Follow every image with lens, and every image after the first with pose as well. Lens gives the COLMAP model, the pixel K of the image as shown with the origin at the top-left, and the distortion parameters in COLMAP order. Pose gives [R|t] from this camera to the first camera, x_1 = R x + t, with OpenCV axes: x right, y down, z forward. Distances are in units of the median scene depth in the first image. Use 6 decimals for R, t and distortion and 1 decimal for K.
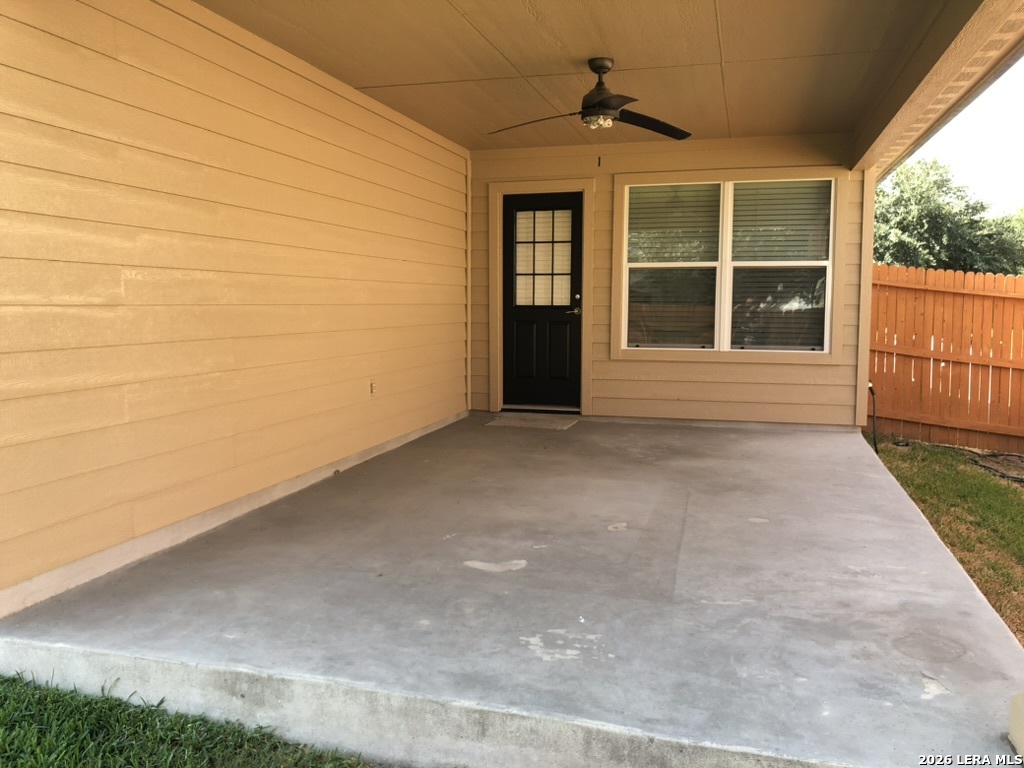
lens RADIAL K [[848.8, 0, 512.0], [0, 848.8, 384.0], [0, 0, 1]] dist [0.002693, -0.002214]
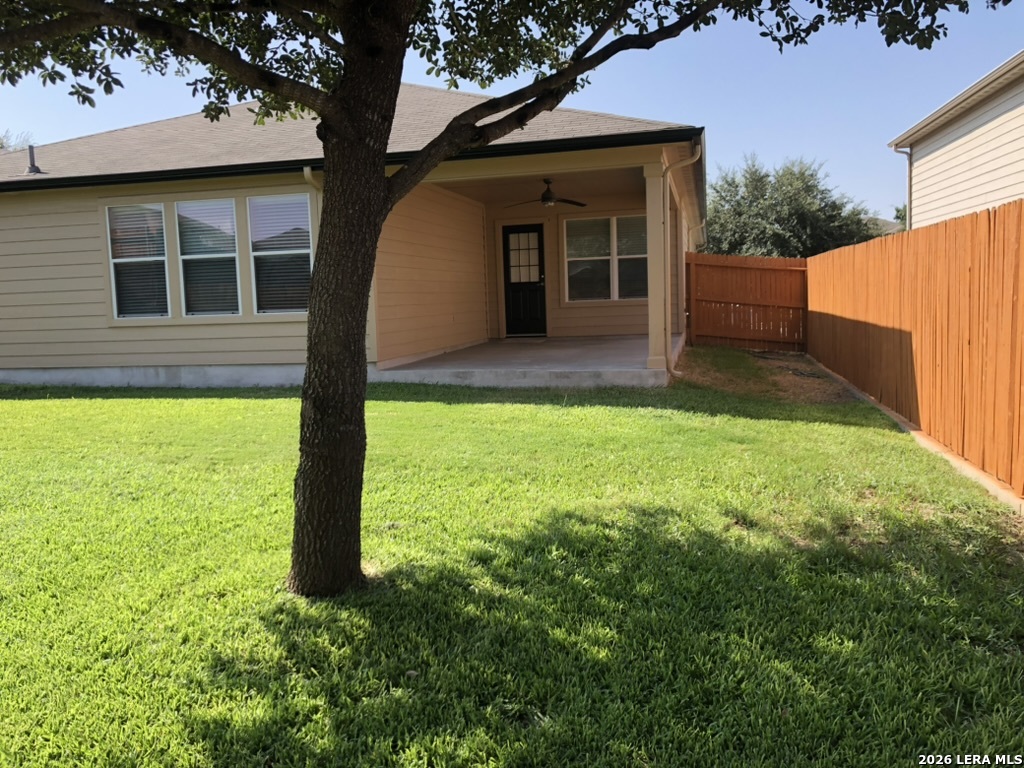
lens RADIAL K [[798.9, 0, 512.0], [0, 798.9, 384.0], [0, 0, 1]] dist [0.008050, -0.021374]
pose [[0.998390, -0.044316, 0.035395, -0.069189], [0.043825, 0.998933, 0.014540, 0.114083], [-0.036002, -0.012965, 0.999268, -0.839197]]
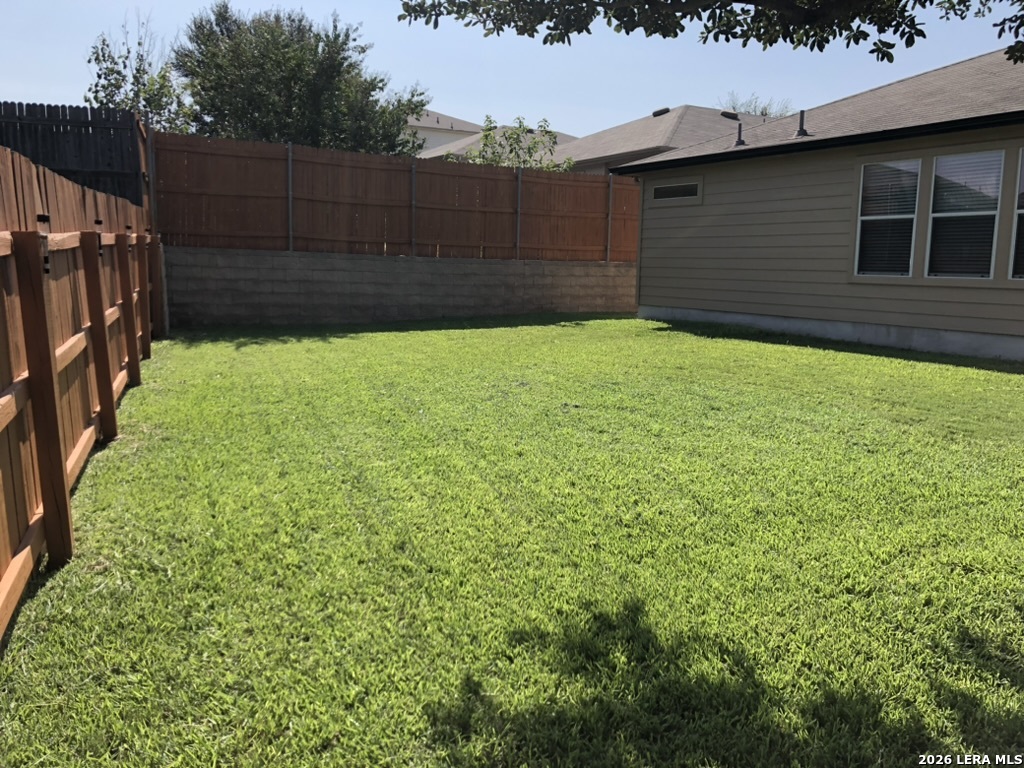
lens RADIAL K [[798.9, 0, 512.0], [0, 798.9, 384.0], [0, 0, 1]] dist [0.008050, -0.021374]
pose [[0.721138, 0.108070, -0.684310, -0.153372], [-0.078776, 0.994143, 0.073984, 0.126897], [0.688298, 0.000555, 0.725428, -0.880071]]
